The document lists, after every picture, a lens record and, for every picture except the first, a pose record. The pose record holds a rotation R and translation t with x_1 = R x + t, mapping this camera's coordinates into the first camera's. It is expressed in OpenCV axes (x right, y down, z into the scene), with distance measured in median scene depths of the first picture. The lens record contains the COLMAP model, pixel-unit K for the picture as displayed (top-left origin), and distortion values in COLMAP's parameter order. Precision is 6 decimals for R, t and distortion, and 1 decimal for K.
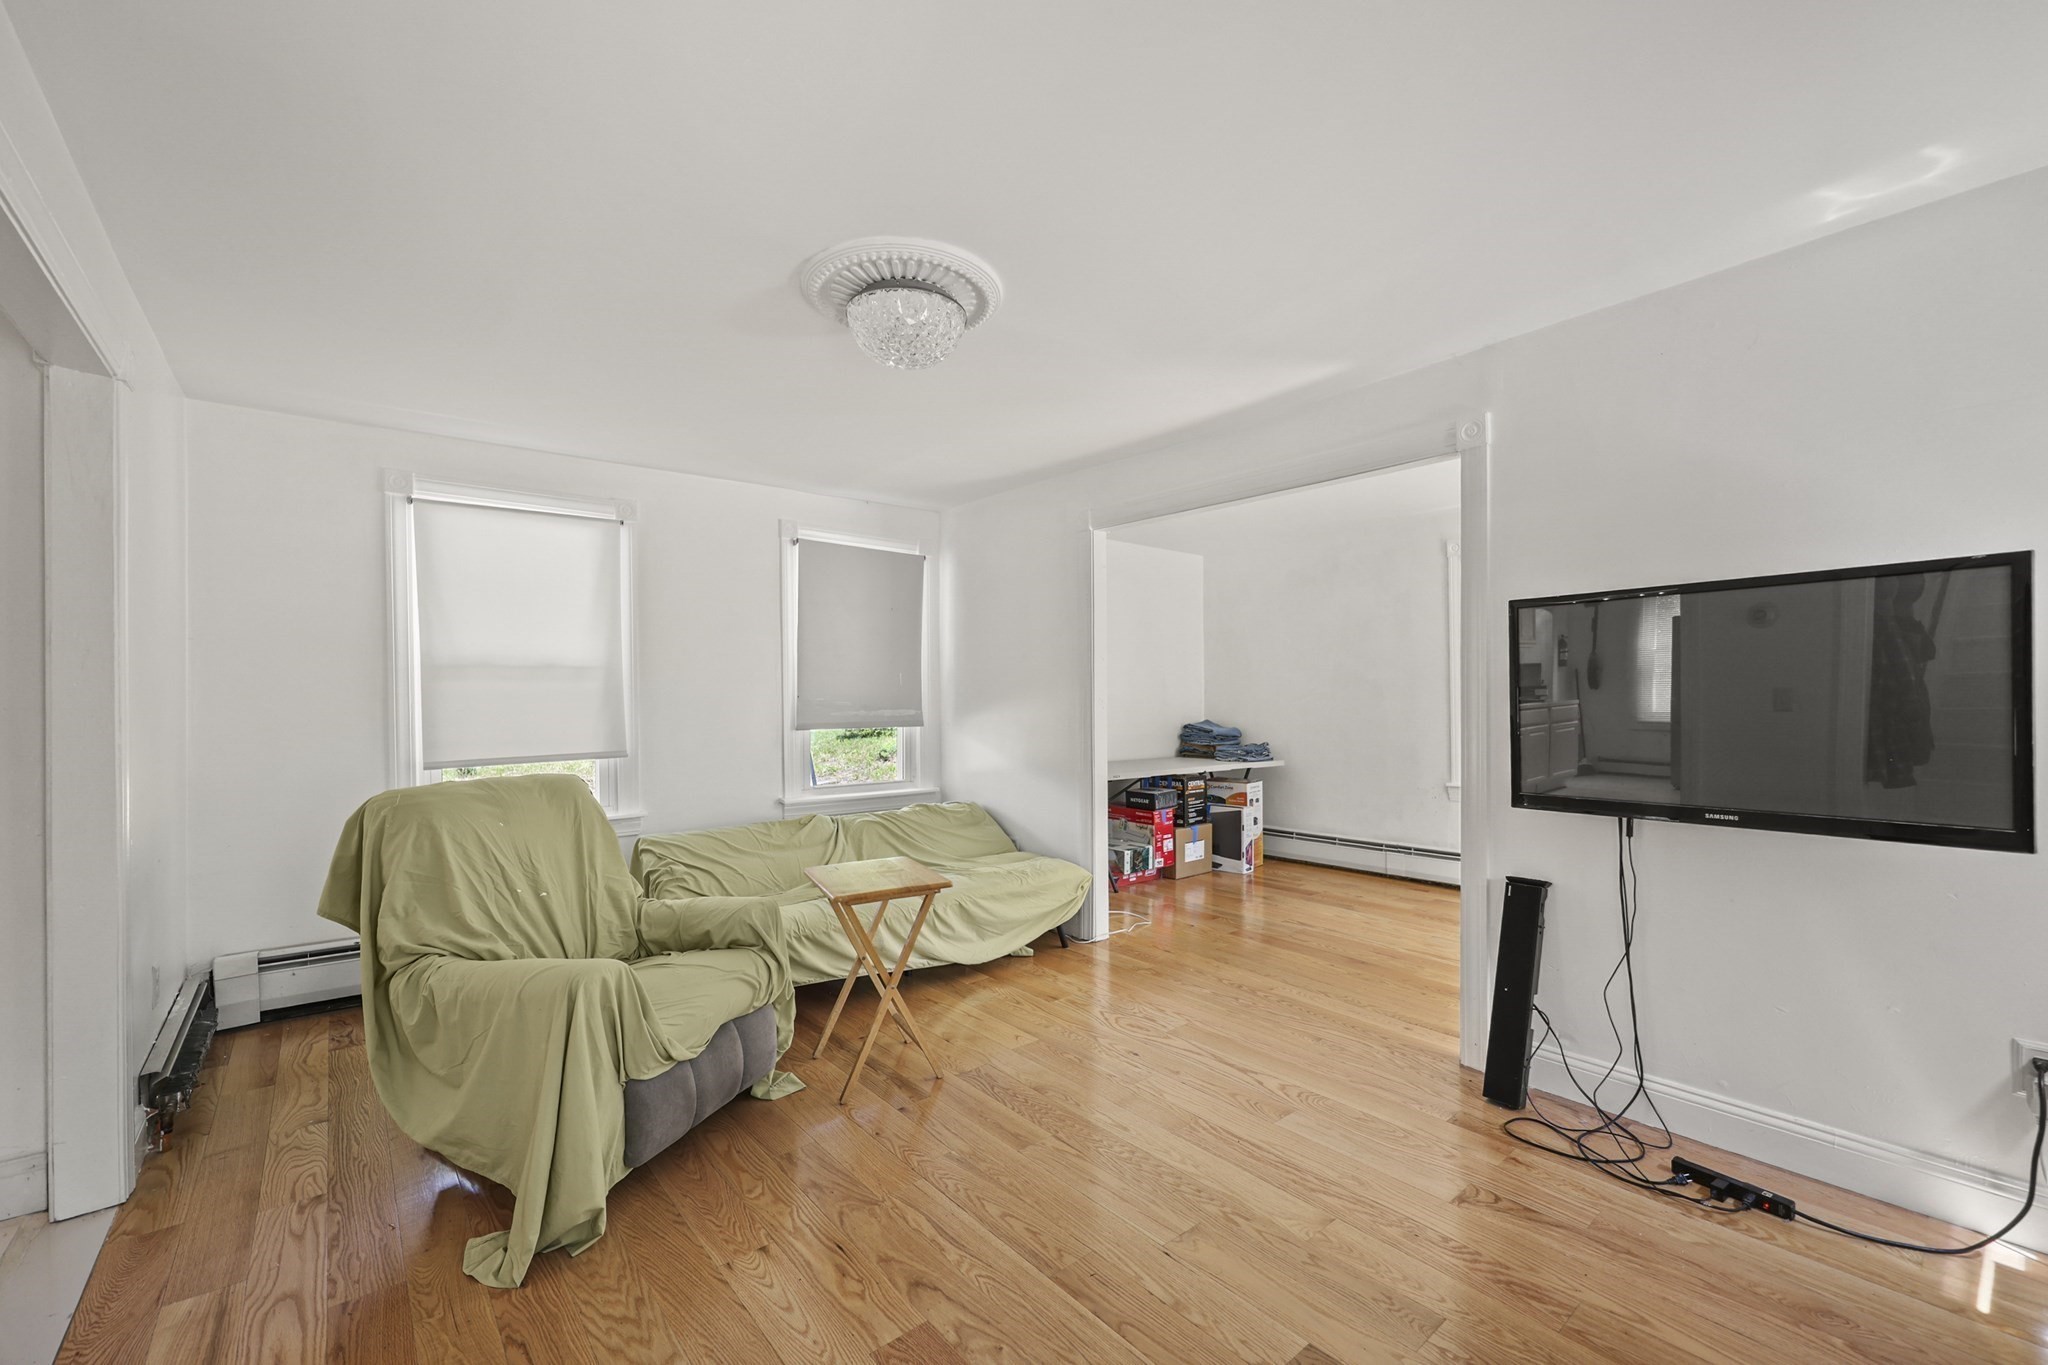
lens RADIAL K [[823.1, 0, 1029.2], [0, 823.1, 670.2], [0, 0, 1]] dist [0.000592, 0.000048]
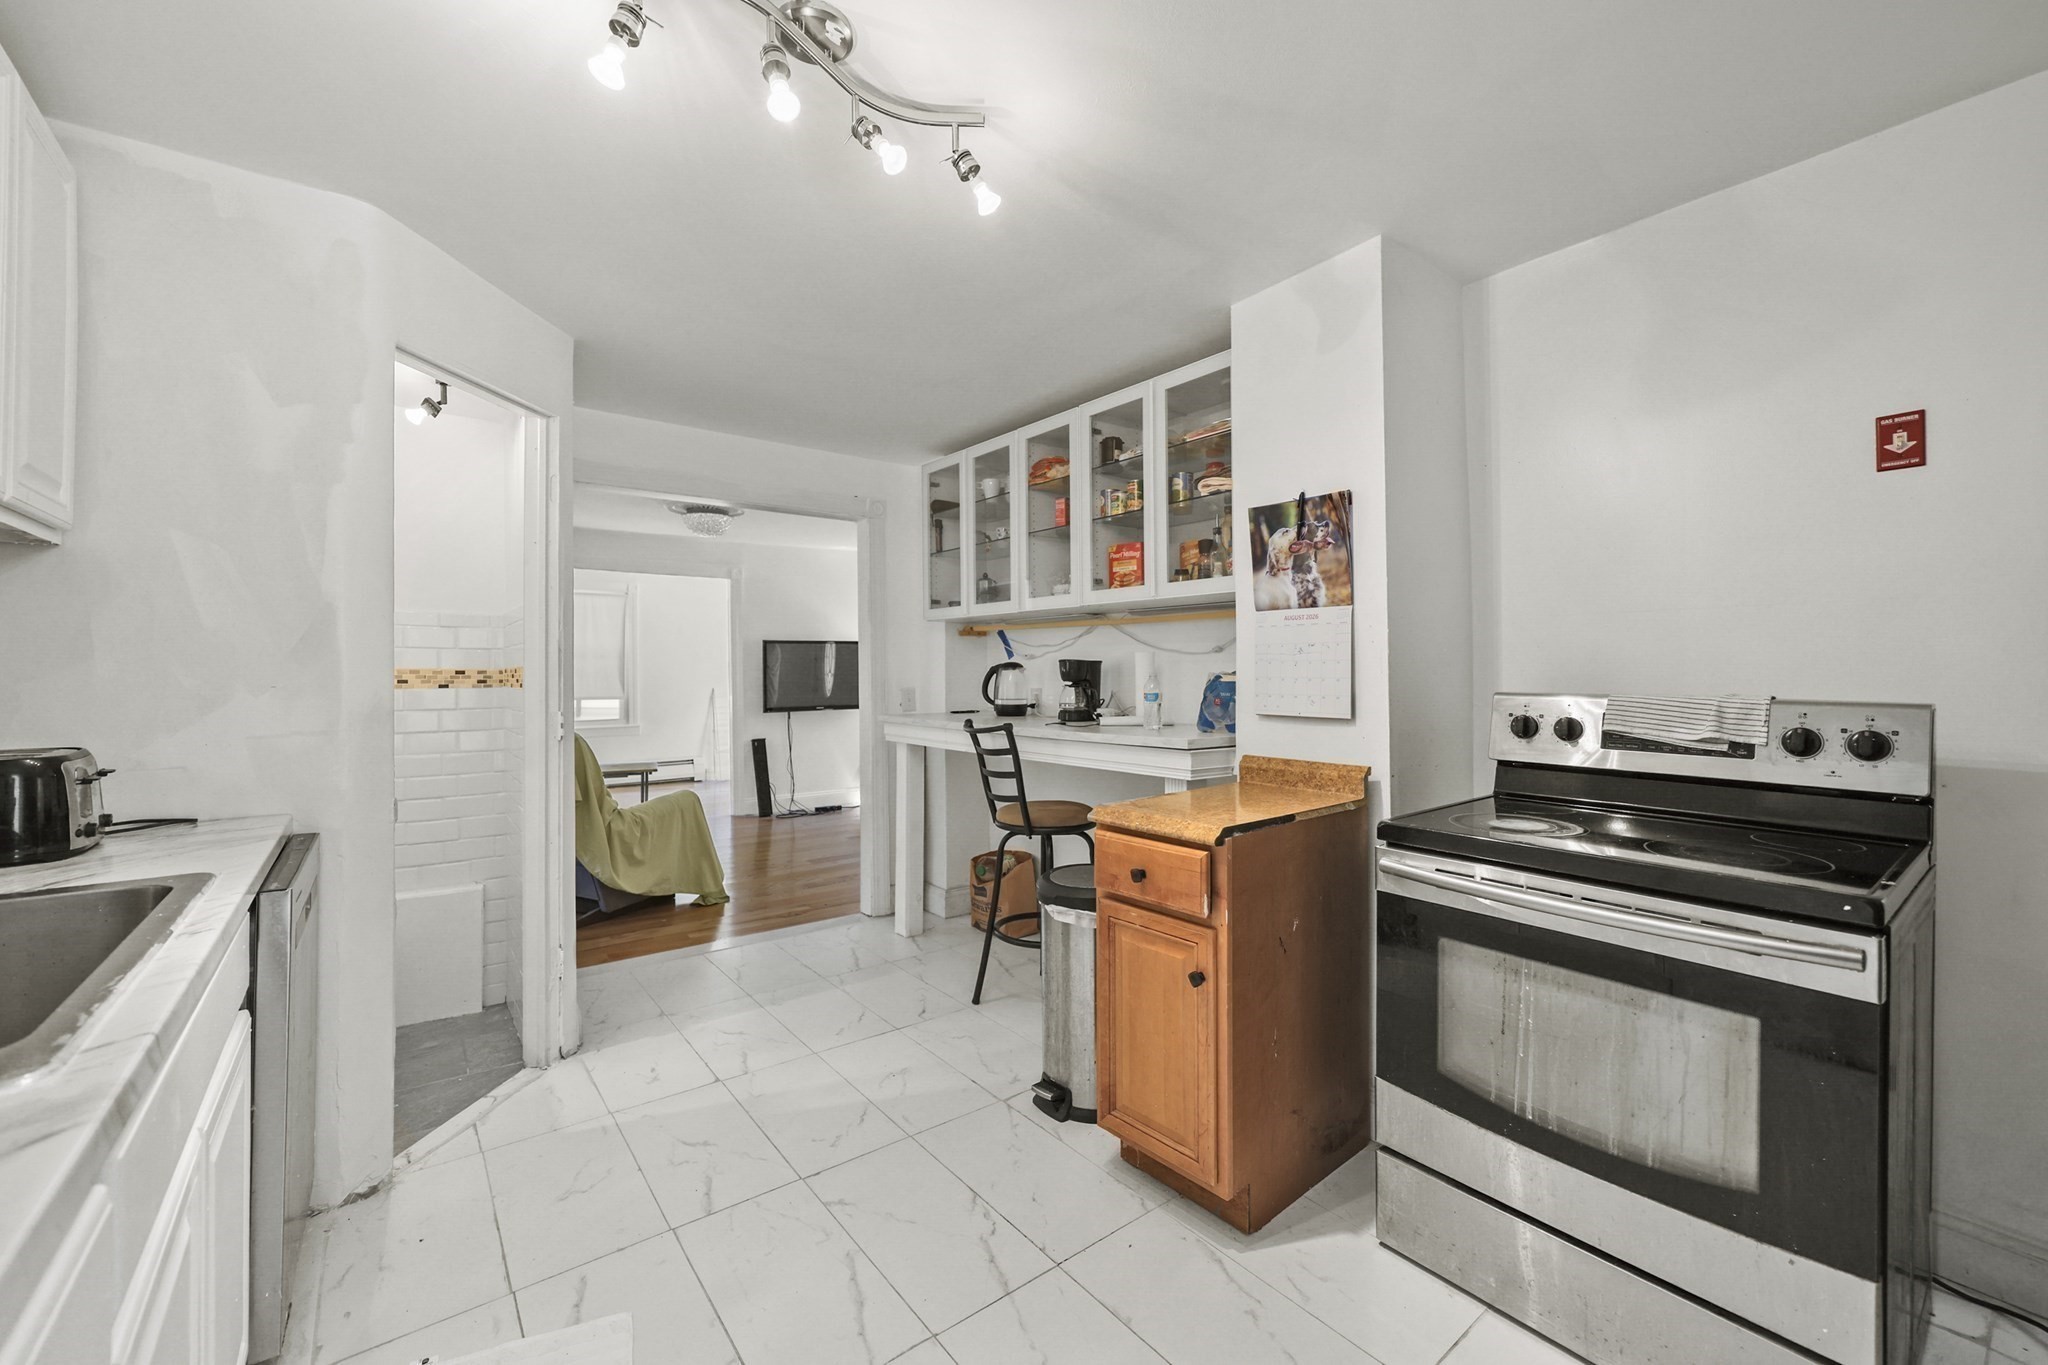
lens RADIAL K [[823.1, 0, 1029.2], [0, 823.1, 670.2], [0, 0, 1]] dist [0.000592, 0.000048]
pose [[0.029743, 0.005882, 0.999540, -1.325137], [-0.028091, 0.999593, -0.005046, 0.004165], [-0.999163, -0.027928, 0.029896, 0.001608]]
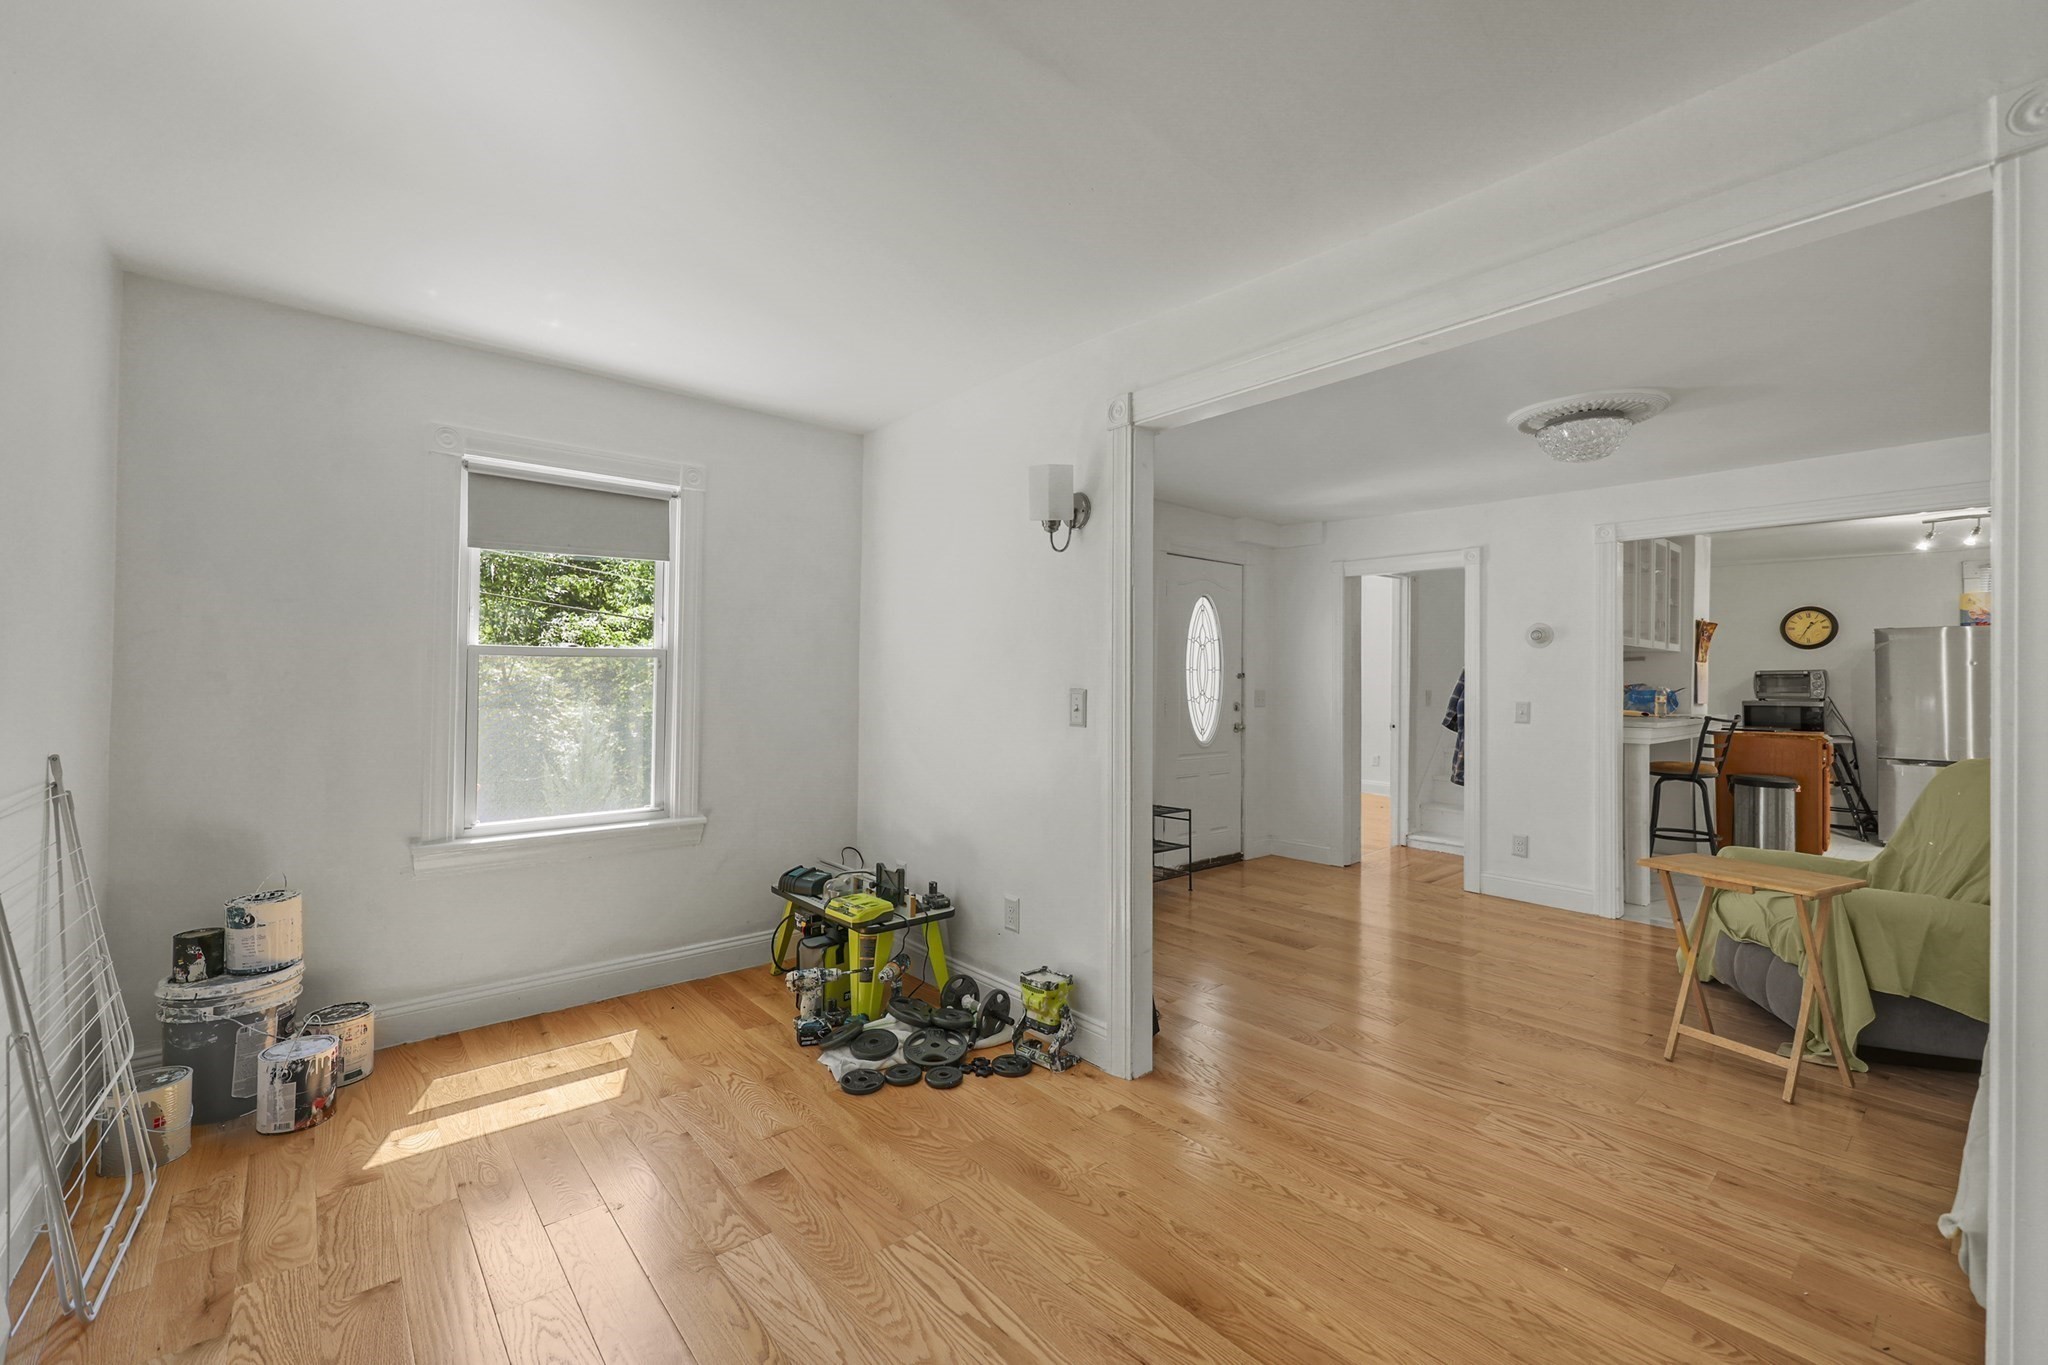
lens RADIAL K [[838.1, 0, 1020.6], [0, 838.1, 663.4], [0, 0, 1]] dist [-0.000639, -0.000201]
pose [[-0.999848, -0.007768, -0.015603, 0.435660], [-0.007011, 0.998823, -0.047984, 0.036140], [0.015957, -0.047867, -0.998726, 1.249223]]
